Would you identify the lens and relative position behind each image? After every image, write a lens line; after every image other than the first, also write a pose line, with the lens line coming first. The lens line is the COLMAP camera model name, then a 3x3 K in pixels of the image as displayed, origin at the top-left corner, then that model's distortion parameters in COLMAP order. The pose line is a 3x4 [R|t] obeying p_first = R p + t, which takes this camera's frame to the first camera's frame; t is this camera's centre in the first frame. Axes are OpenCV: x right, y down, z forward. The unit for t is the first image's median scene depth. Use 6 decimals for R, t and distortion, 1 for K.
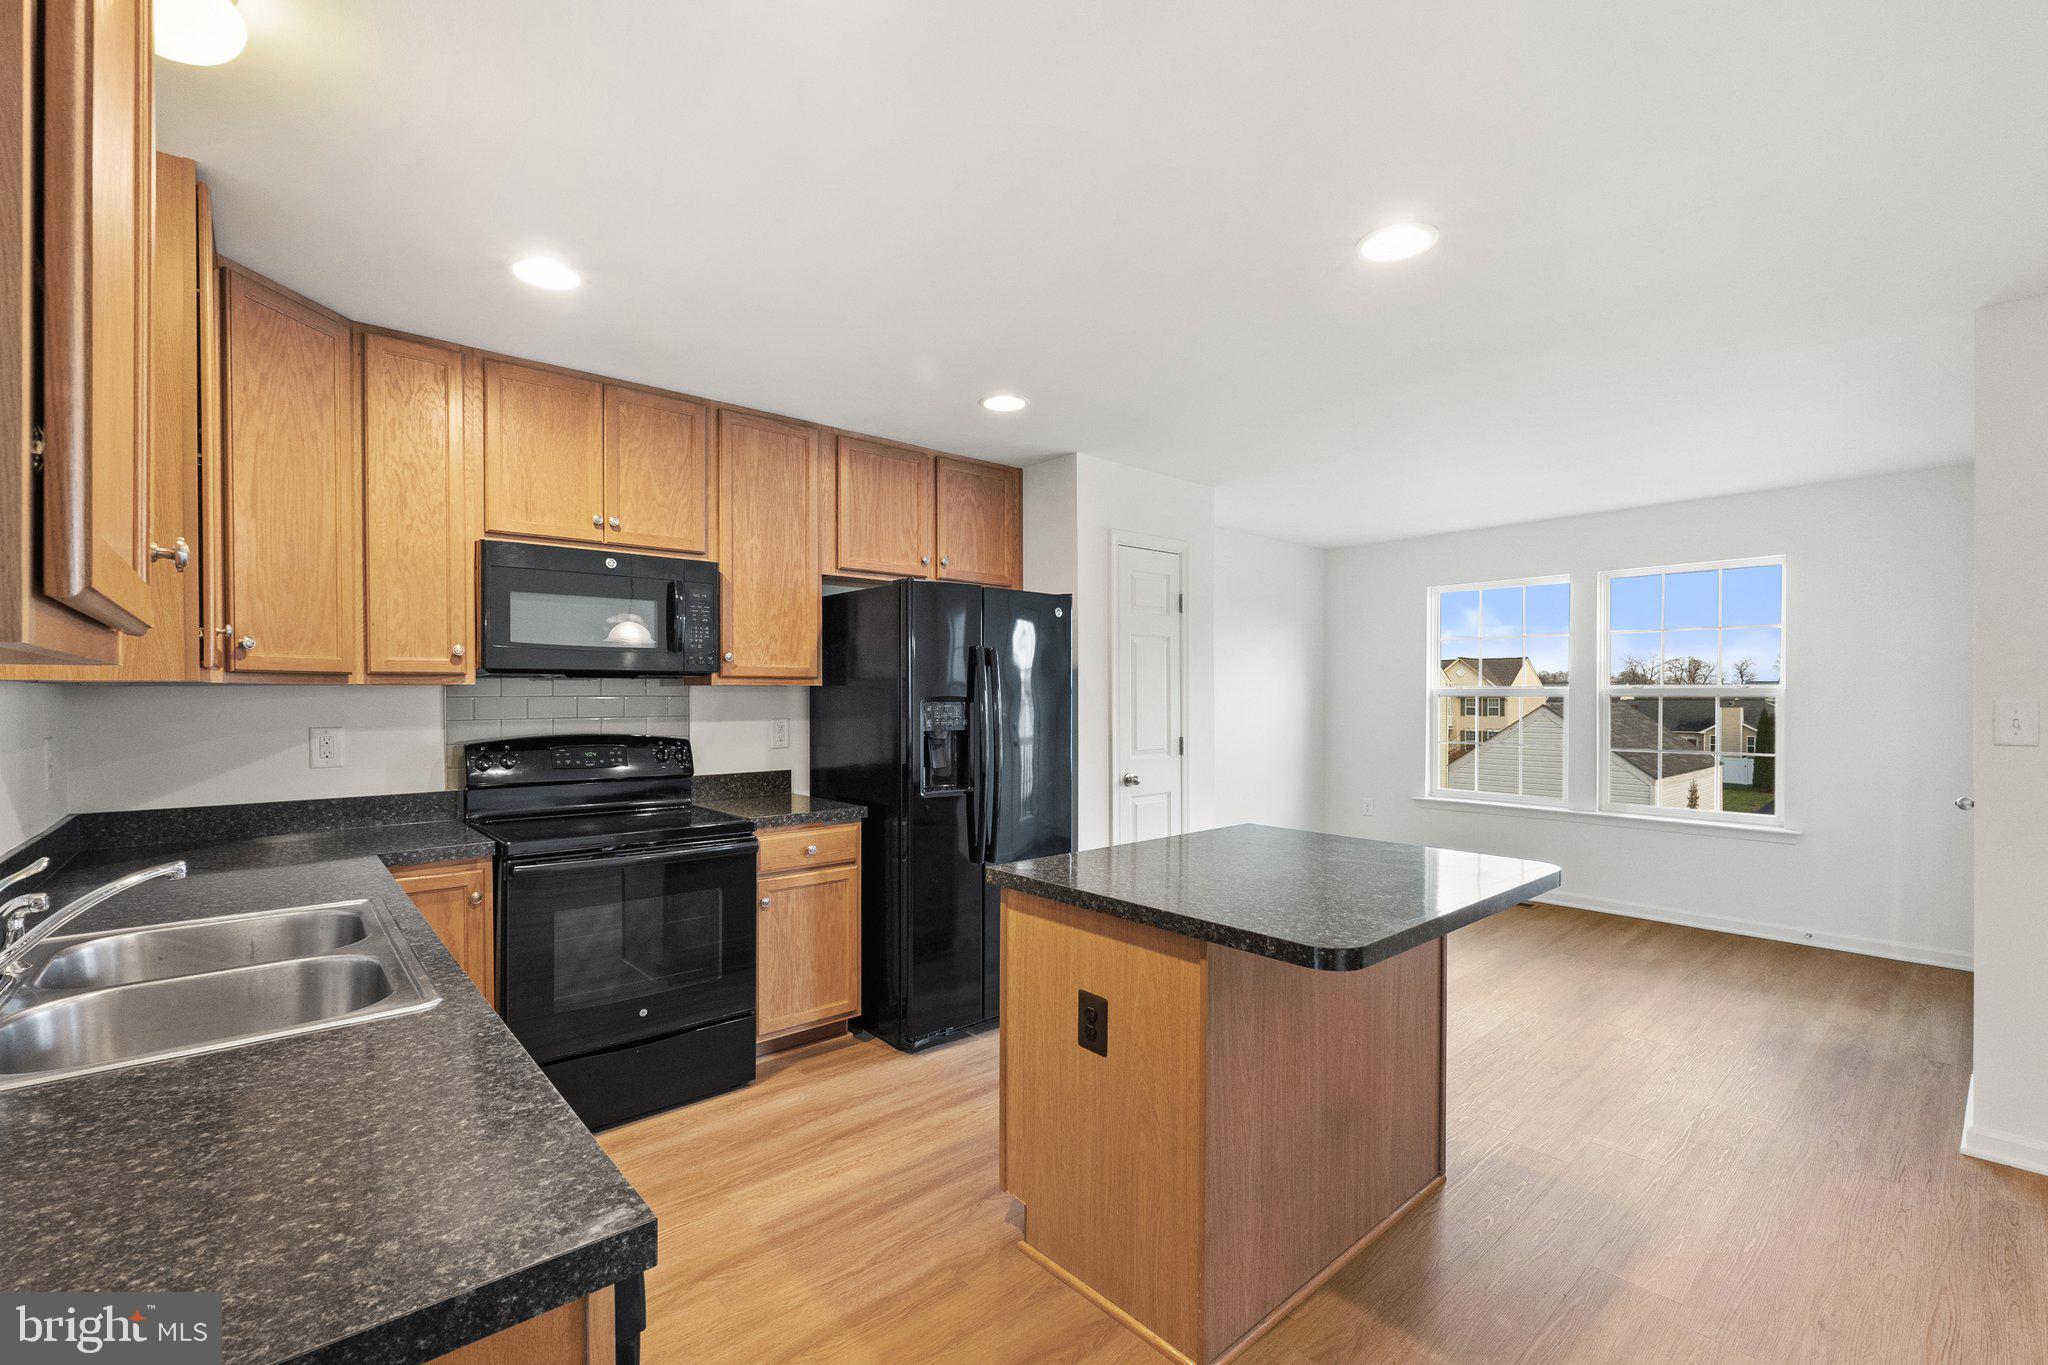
lens RADIAL K [[873.1, 0, 1011.5], [0, 873.1, 694.9], [0, 0, 1]] dist [-0.004799, -0.000091]
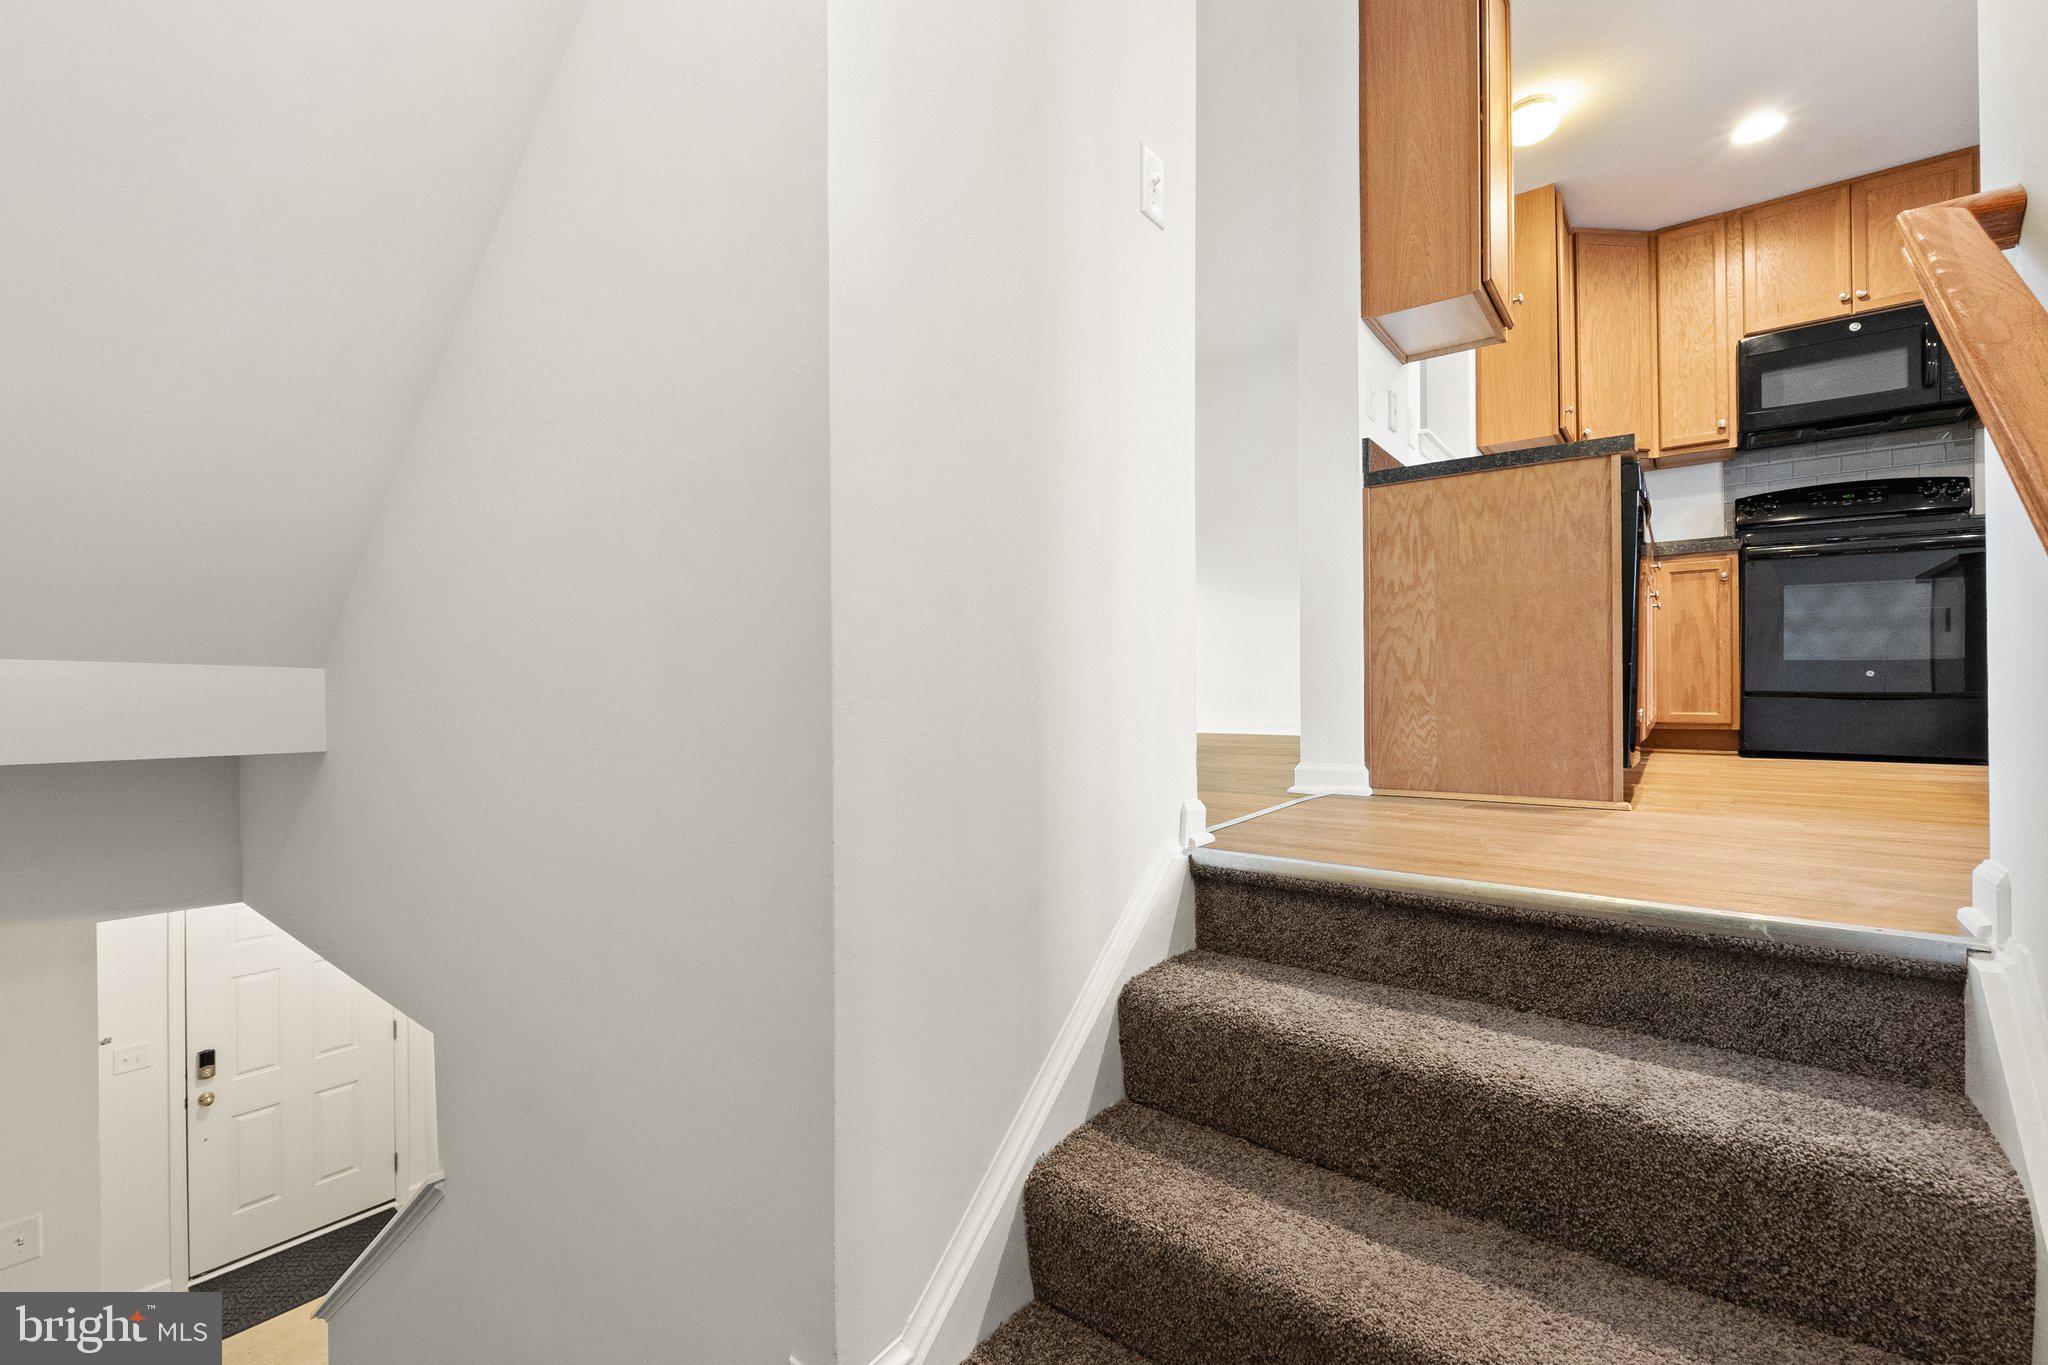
lens RADIAL K [[873.1, 0, 1026.0], [0, 873.1, 682.9], [0, 0, 1]] dist [-0.004799, -0.000091]
pose [[0.191152, -0.005029, -0.981547, 0.509595], [-0.001523, 0.999984, -0.005420, 0.355011], [0.981559, 0.002531, 0.191142, -0.373539]]
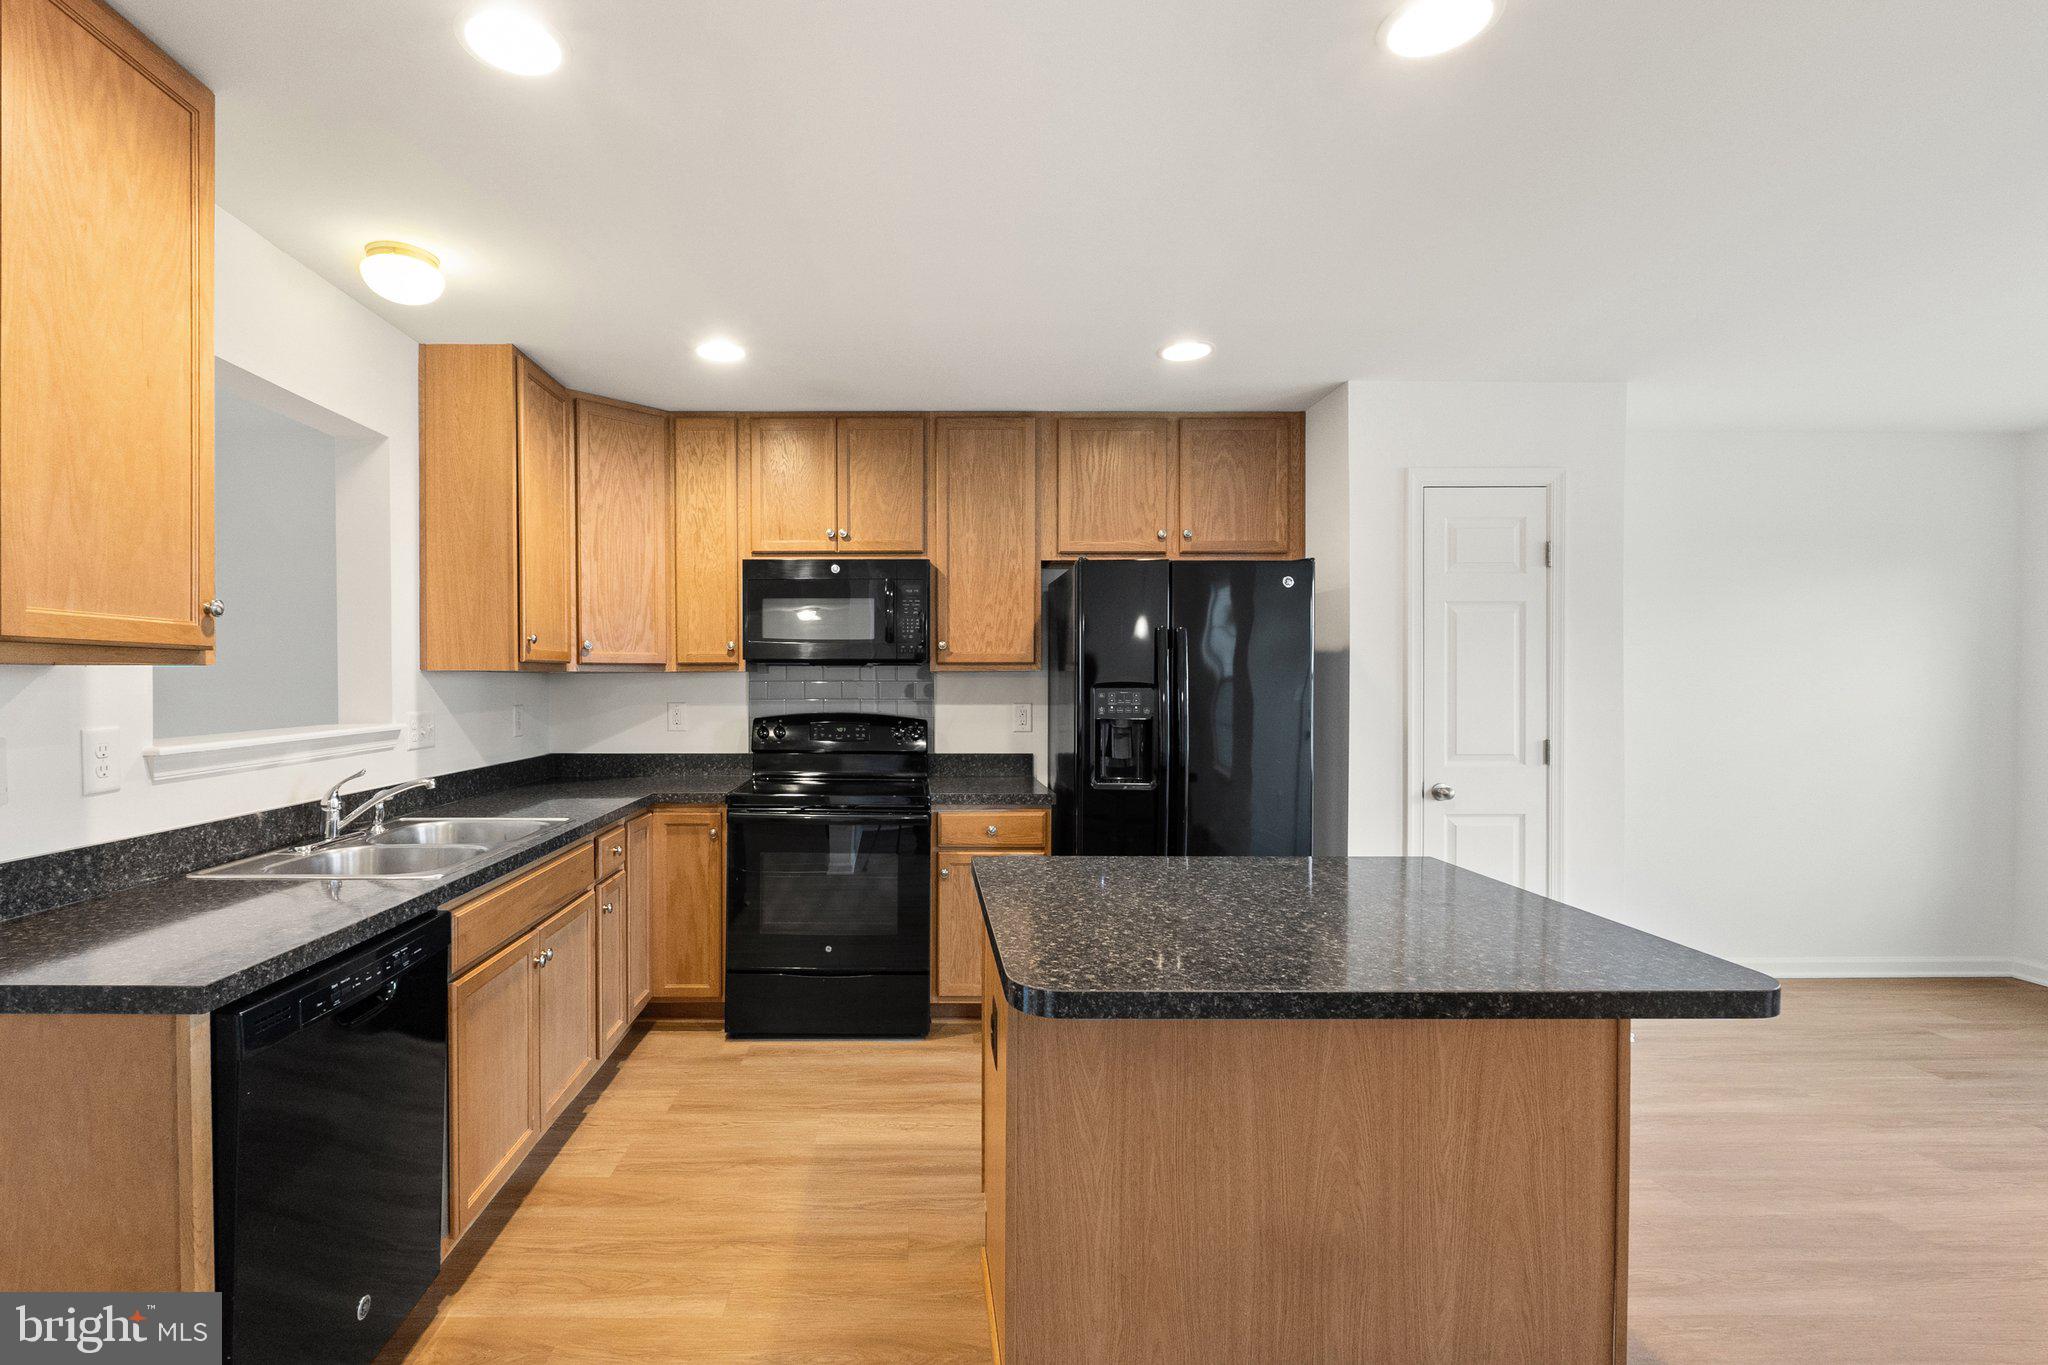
lens RADIAL K [[924.1, 0, 950.2], [0, 924.1, 682.6], [0, 0, 1]] dist [-0.004211, -0.000612]
pose [[0.756259, 0.004765, -0.654255, 0.477480], [-0.002036, 0.999986, 0.004930, -0.002762], [0.654270, -0.002396, 0.756258, 0.149538]]
